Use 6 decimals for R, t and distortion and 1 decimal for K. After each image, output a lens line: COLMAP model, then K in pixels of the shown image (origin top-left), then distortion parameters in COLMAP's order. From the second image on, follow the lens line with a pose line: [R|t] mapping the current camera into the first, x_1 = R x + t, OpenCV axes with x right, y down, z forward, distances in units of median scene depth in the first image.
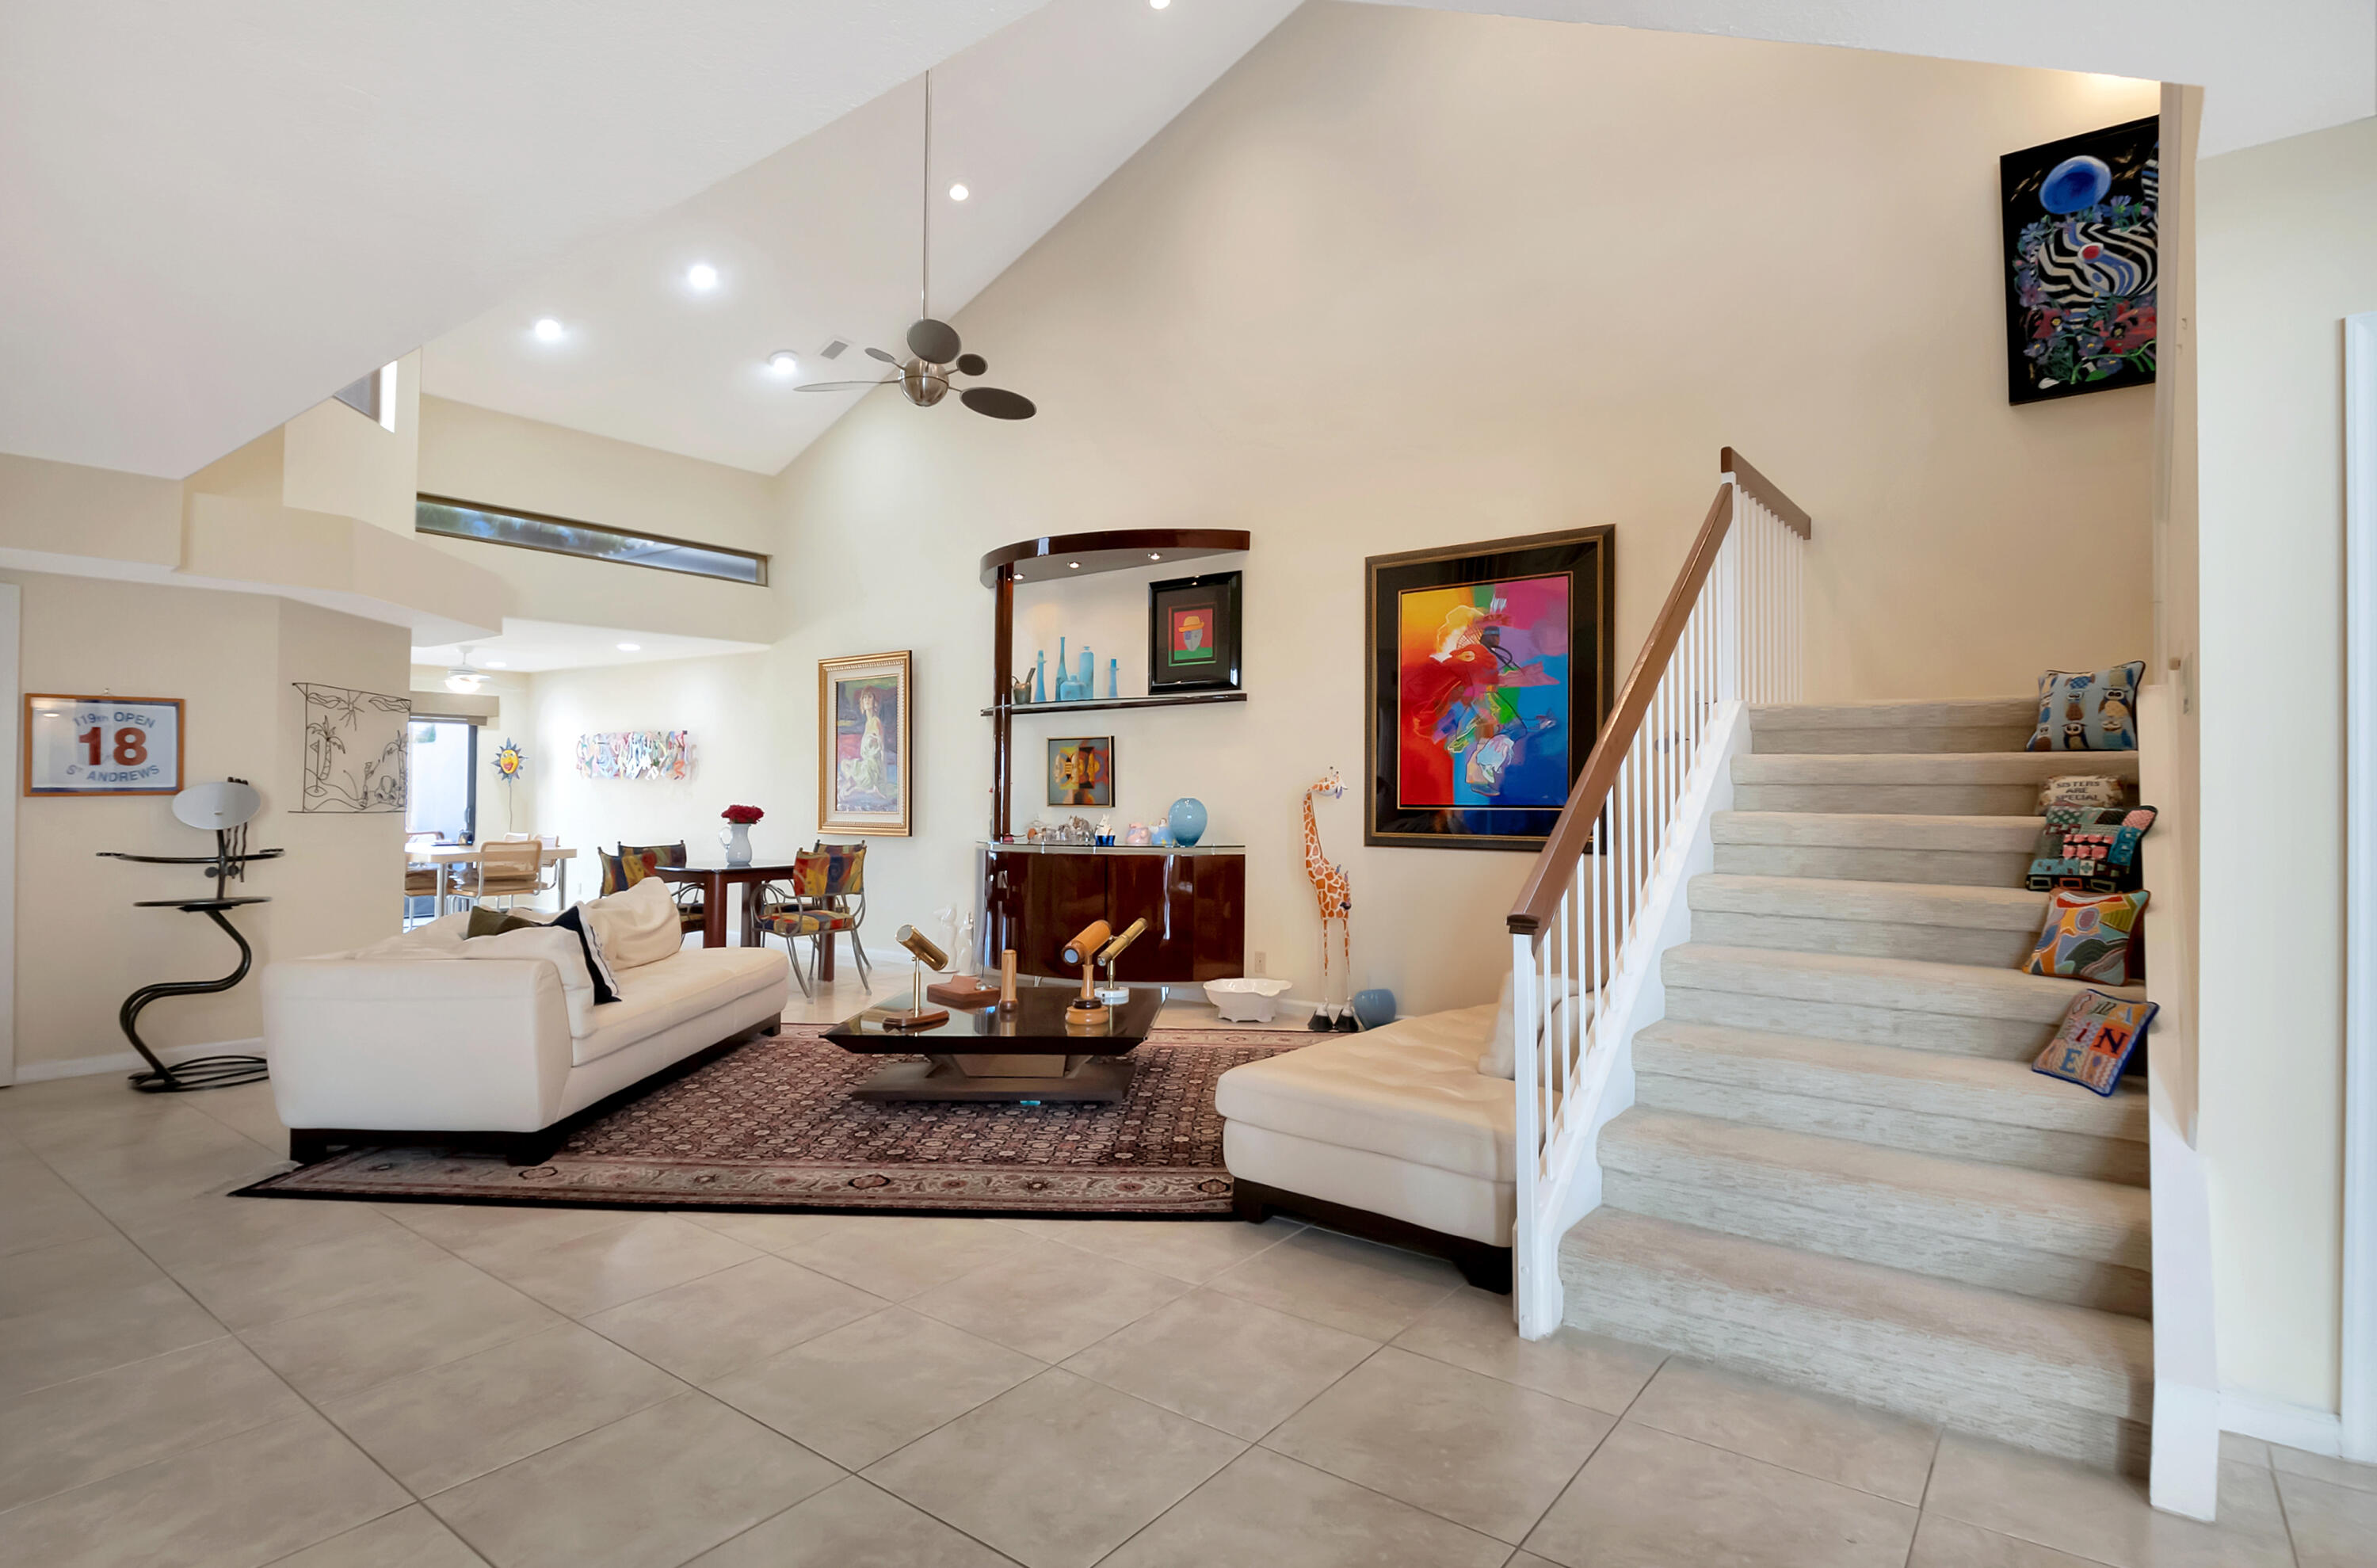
lens RADIAL K [[1199.7, 0, 1184.0], [0, 1199.7, 789.3], [0, 0, 1]] dist [0.018617, -0.008964]
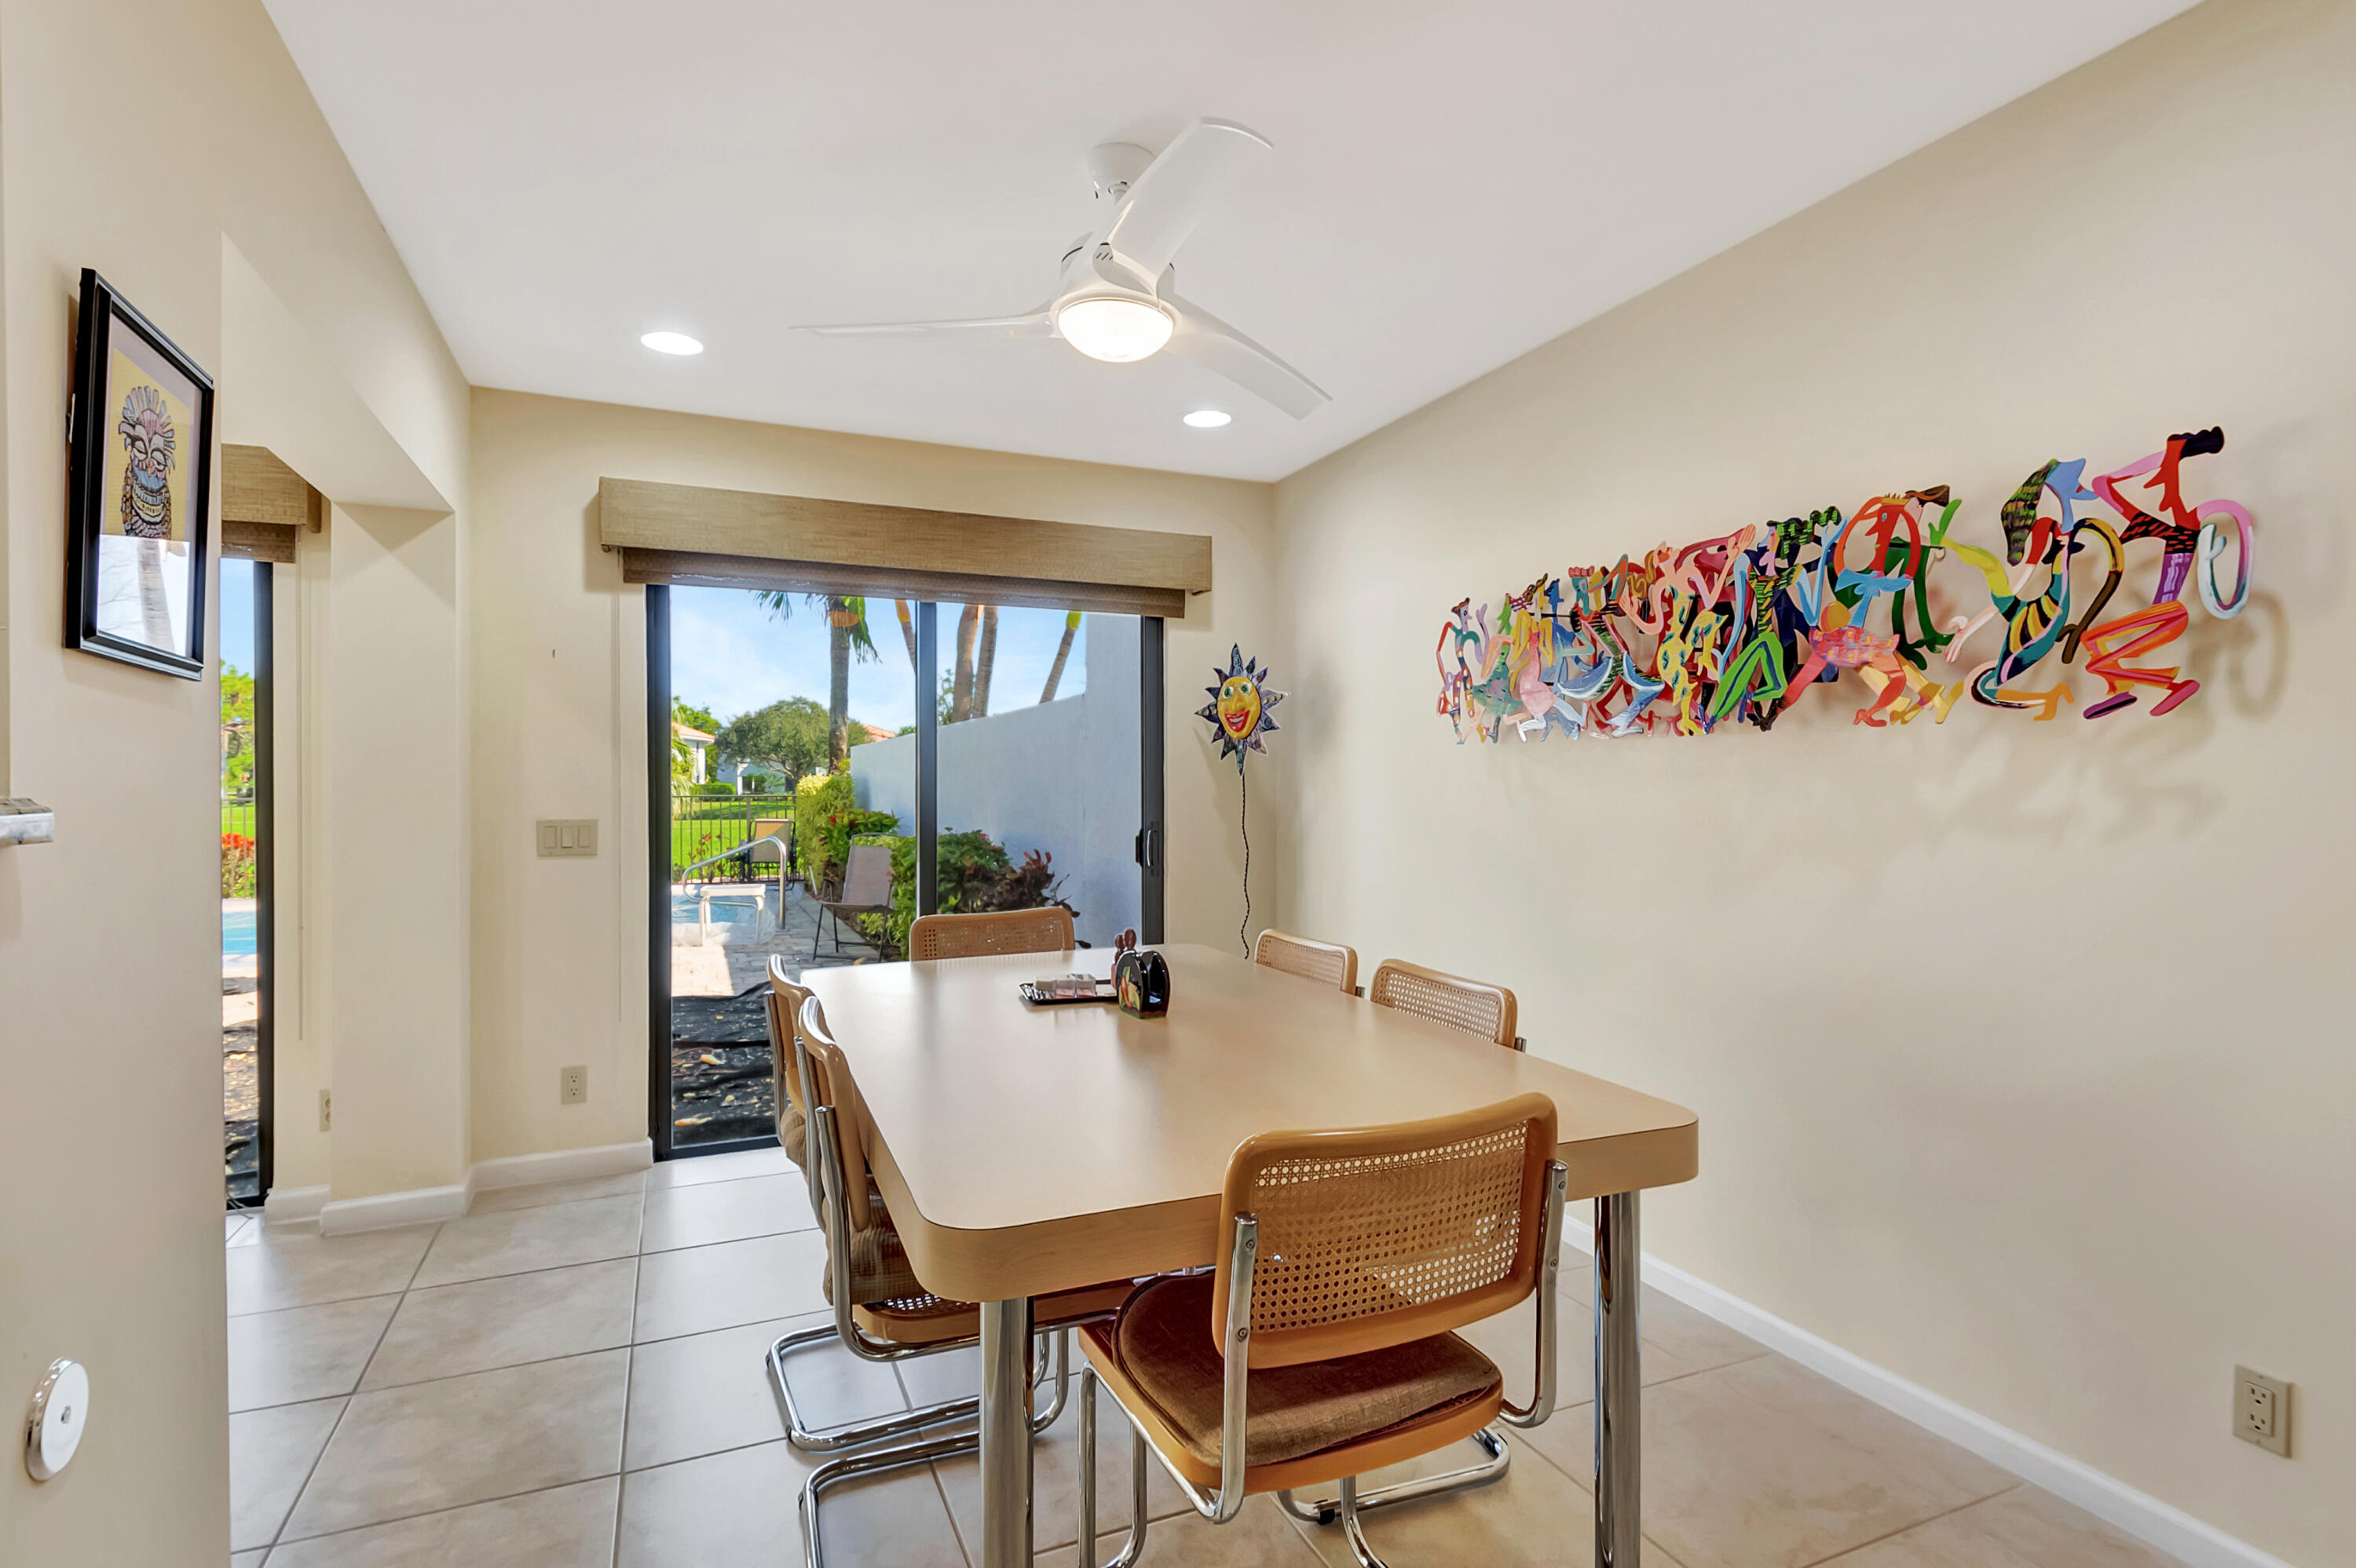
lens RADIAL K [[1189.0, 0, 1181.5], [0, 1189.0, 792.3], [0, 0, 1]] dist [0.018617, -0.008964]
pose [[0.872382, -0.004941, -0.488799, -0.497147], [0.005244, 0.999986, -0.000748, 0.003076], [0.488796, -0.001911, 0.872396, 0.844995]]
